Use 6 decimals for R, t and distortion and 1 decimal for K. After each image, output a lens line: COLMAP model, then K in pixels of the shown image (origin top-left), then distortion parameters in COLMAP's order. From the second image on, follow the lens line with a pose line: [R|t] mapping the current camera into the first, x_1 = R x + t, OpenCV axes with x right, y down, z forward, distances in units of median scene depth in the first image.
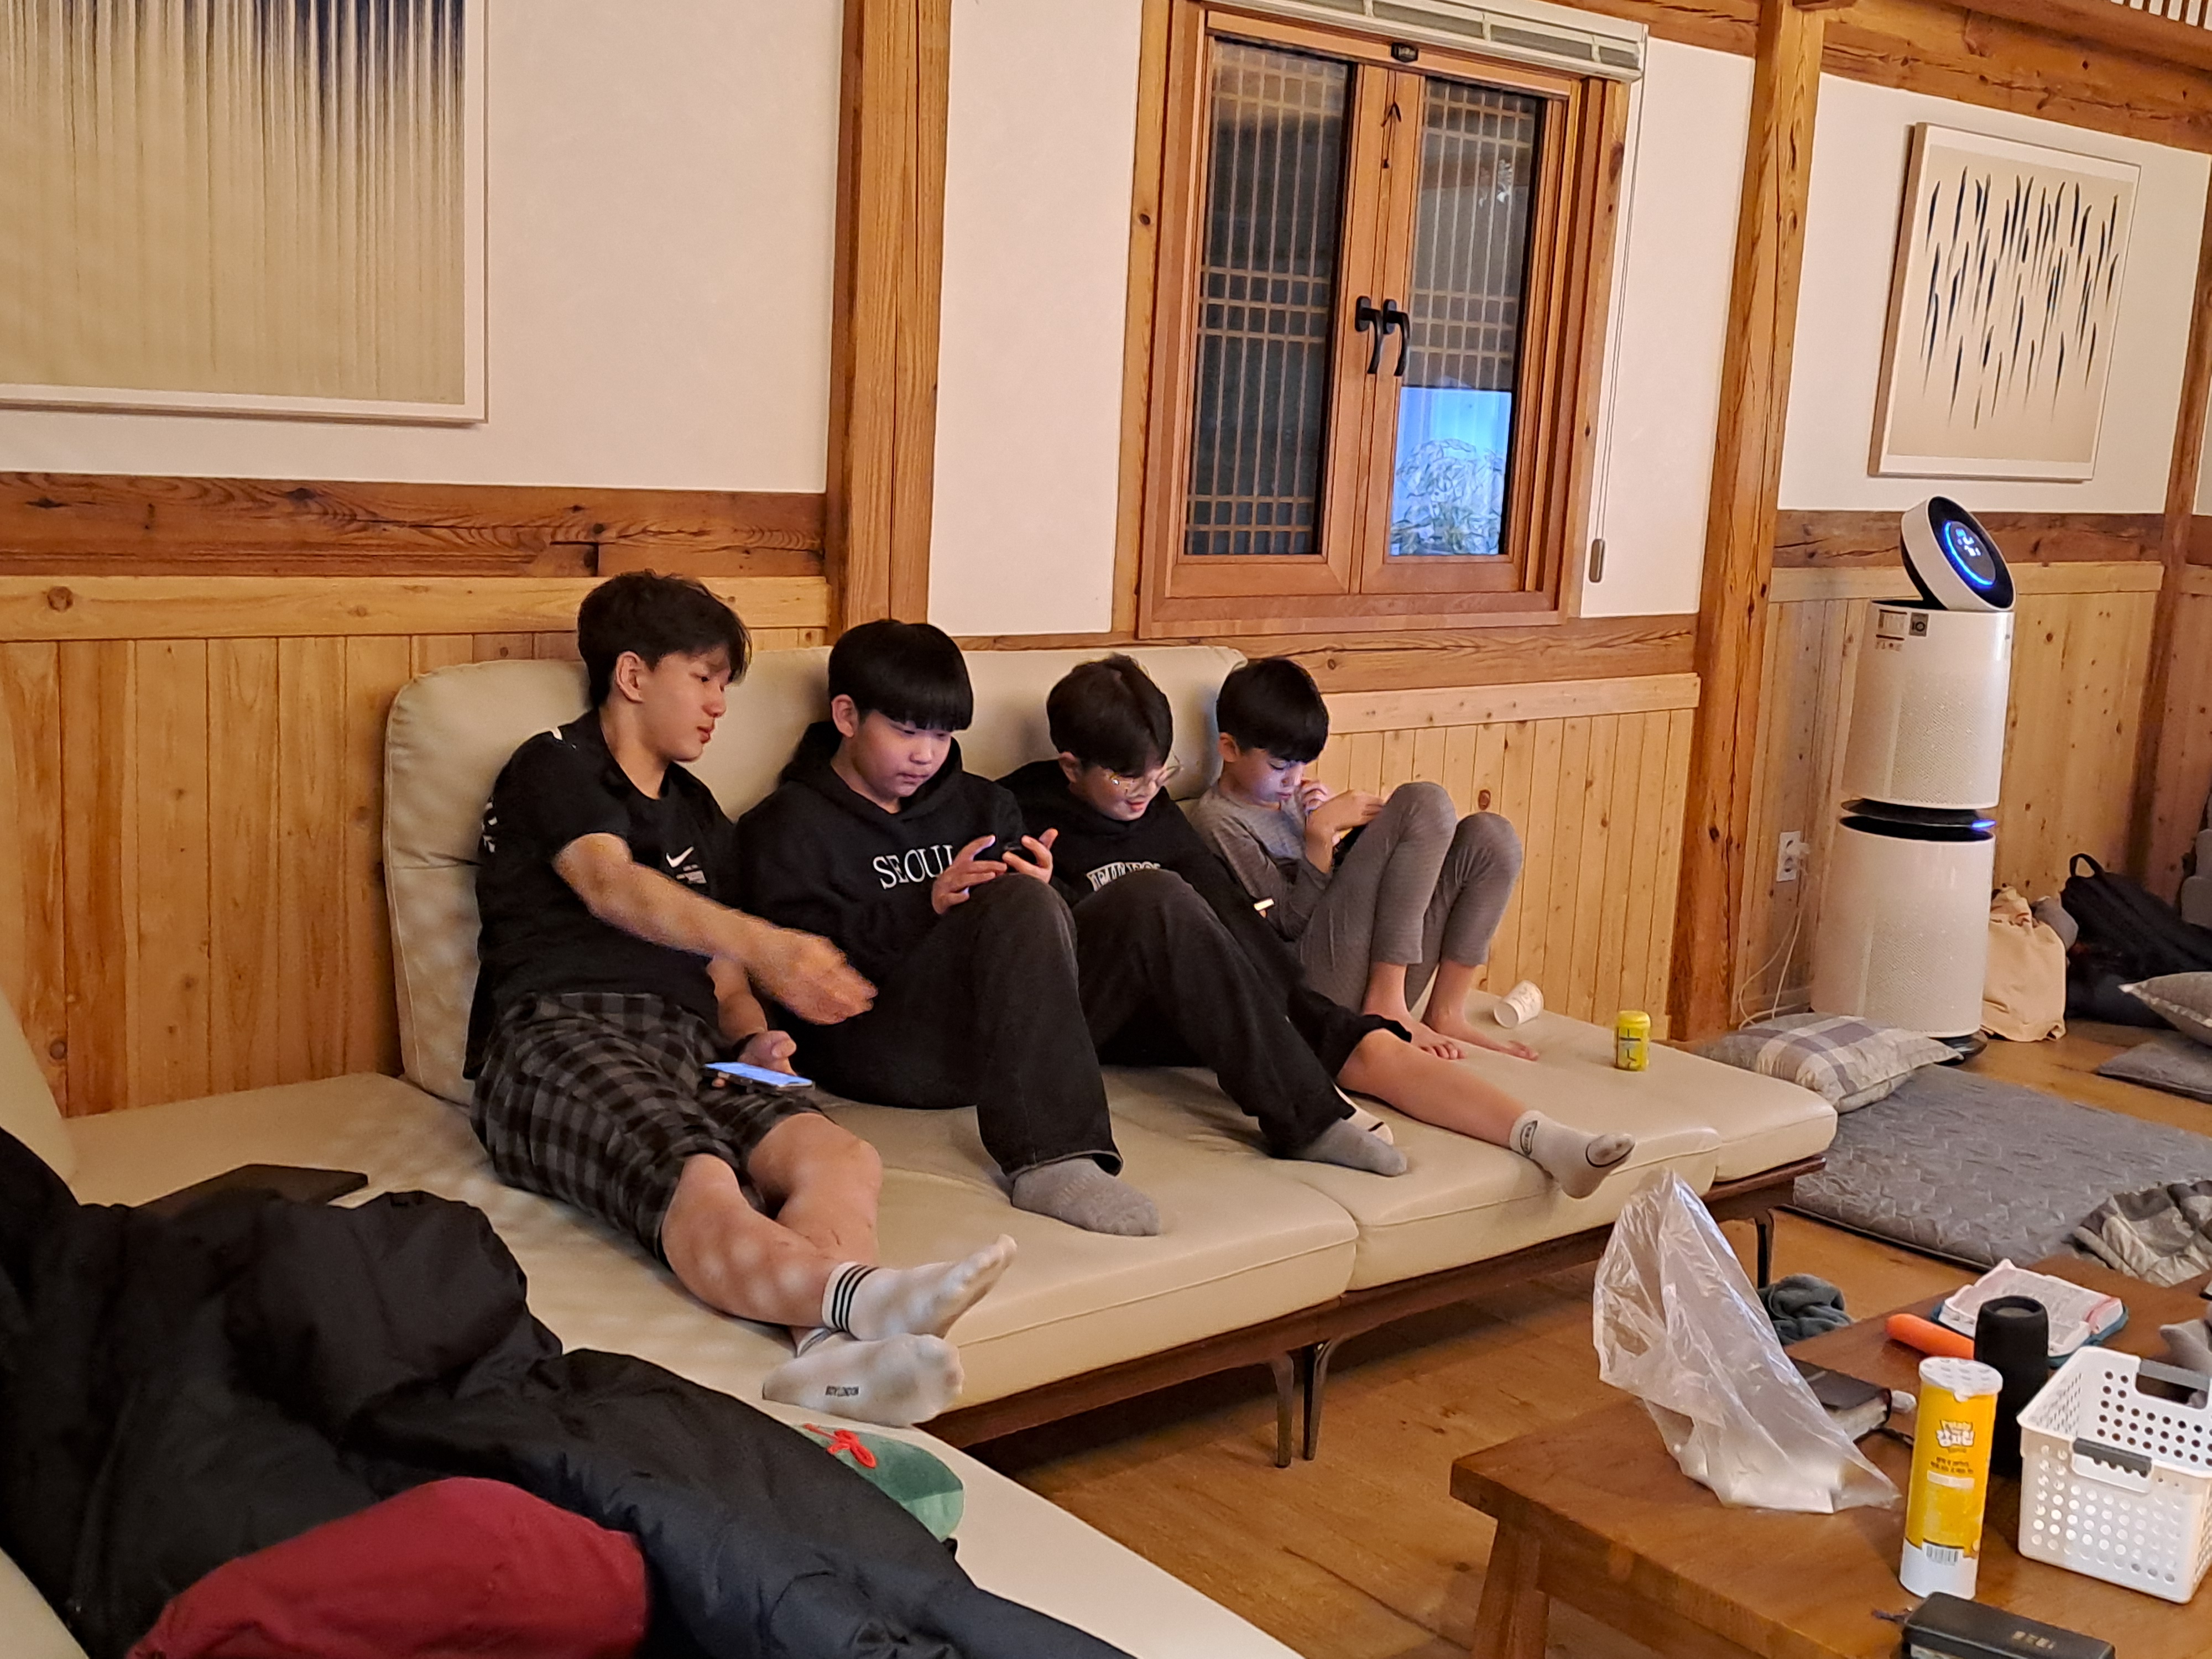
lens RADIAL K [[2380.8, 0, 1103.5], [0, 2380.8, 832.2], [0, 0, 1]] dist [0.043718, 0.000000]
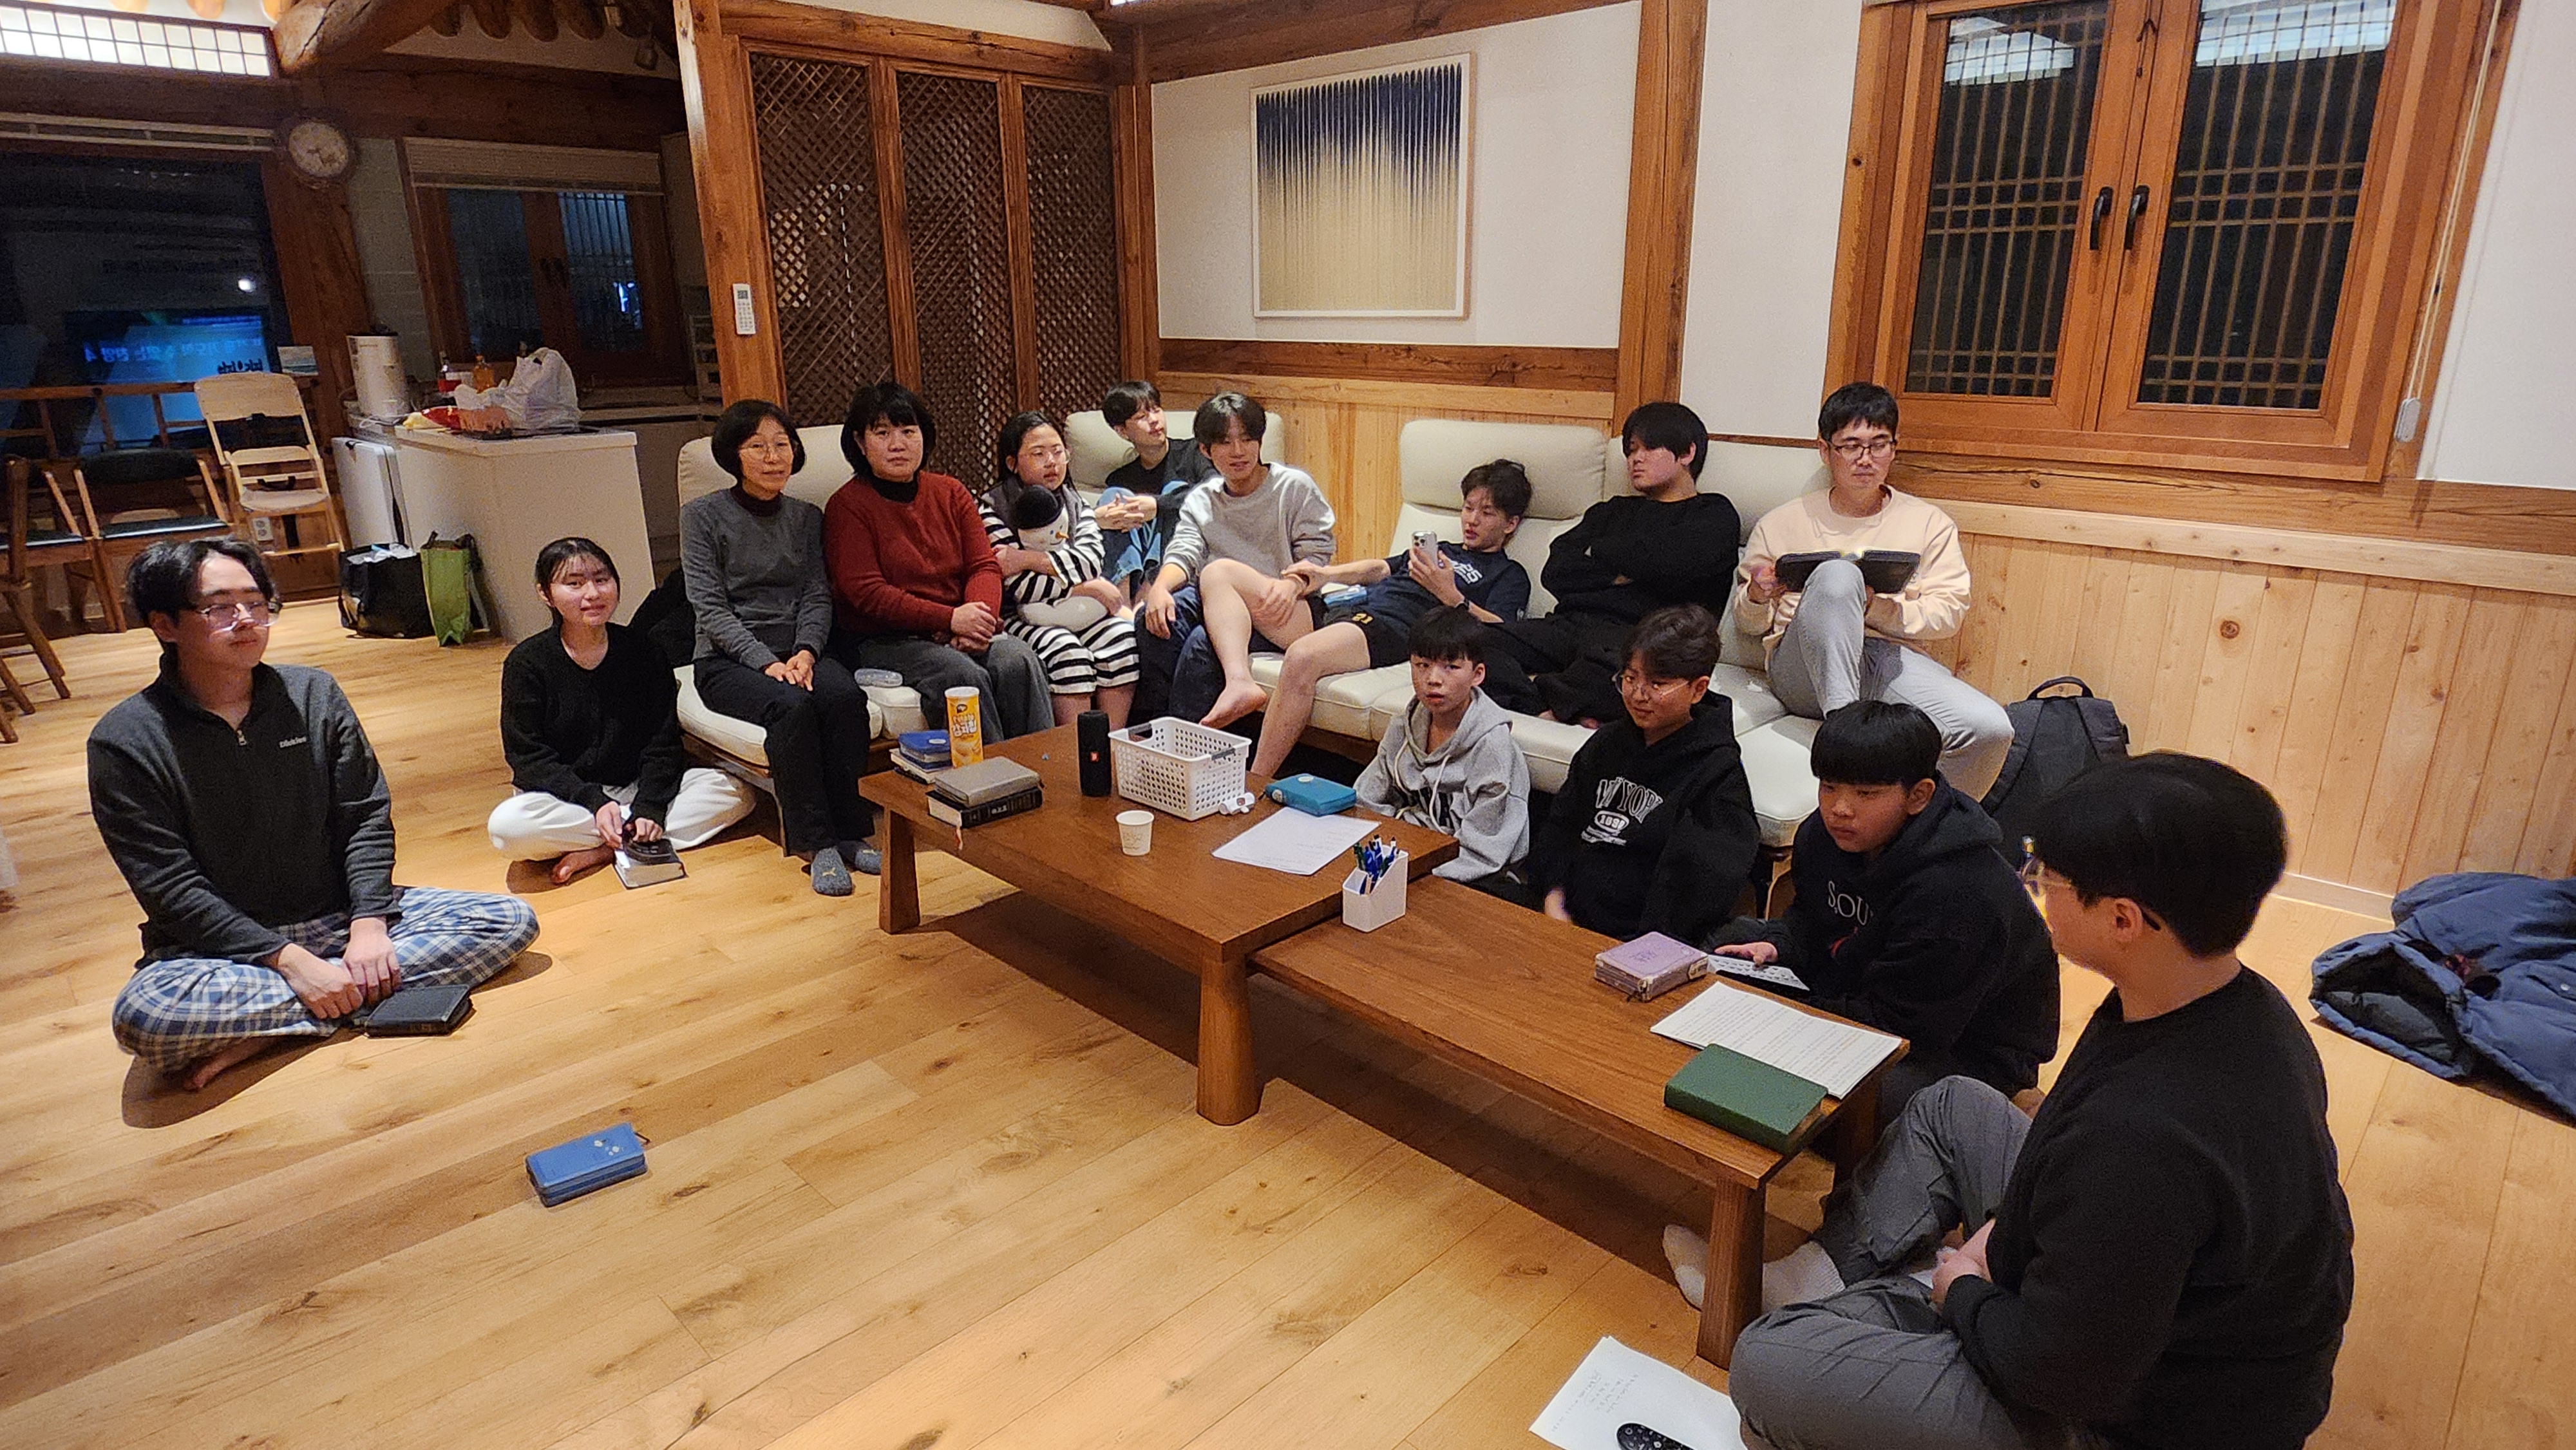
lens RADIAL K [[1361.9, 0, 1274.4], [0, 1361.9, 727.3], [0, 0, 1]] dist [-0.011514, -0.009439]
pose [[0.063386, 0.247150, -0.966902, 0.792192], [-0.159799, 0.958863, 0.234620, -0.048607], [0.985112, 0.139638, 0.100273, 0.520720]]
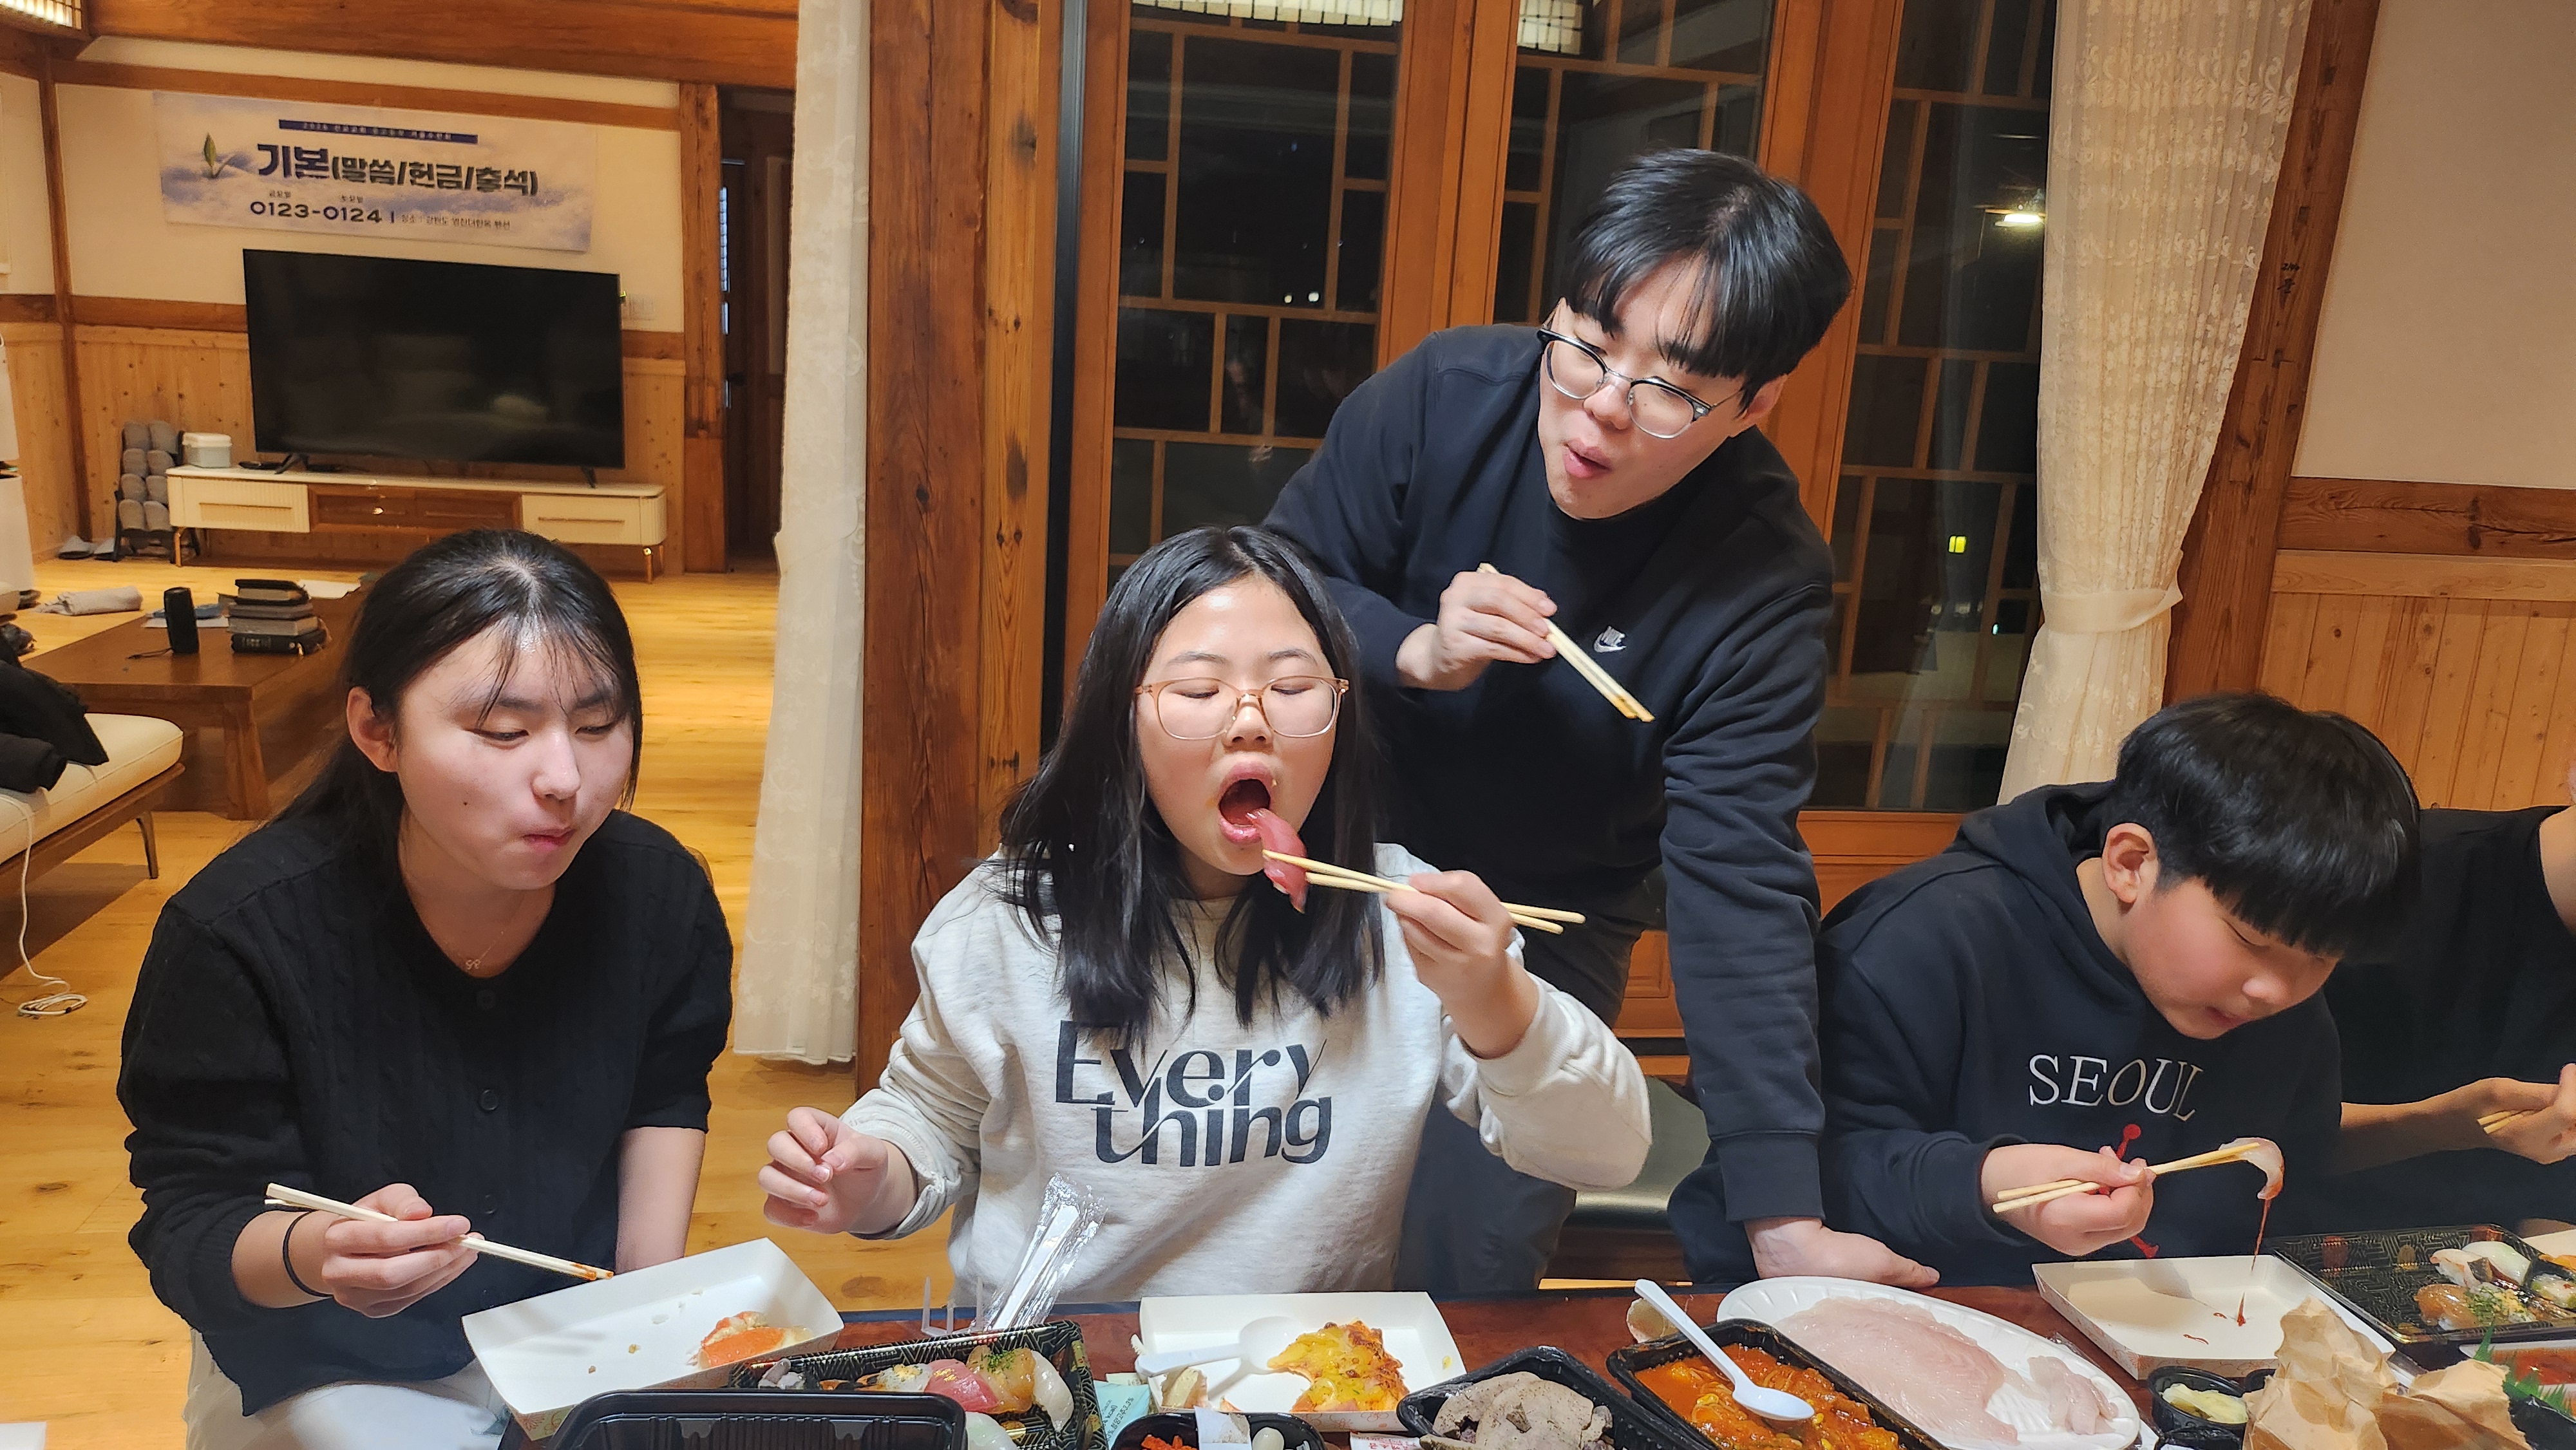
lens RADIAL K [[1797.6, 0, 1285.6], [0, 1797.6, 734.0], [0, 0, 1]] dist [0.034352, -0.032480]
pose [[0.524373, -0.205979, 0.826199, -0.320205], [0.109701, 0.978556, 0.174337, 0.062368], [-0.844392, -0.000783, 0.535725, -0.598450]]
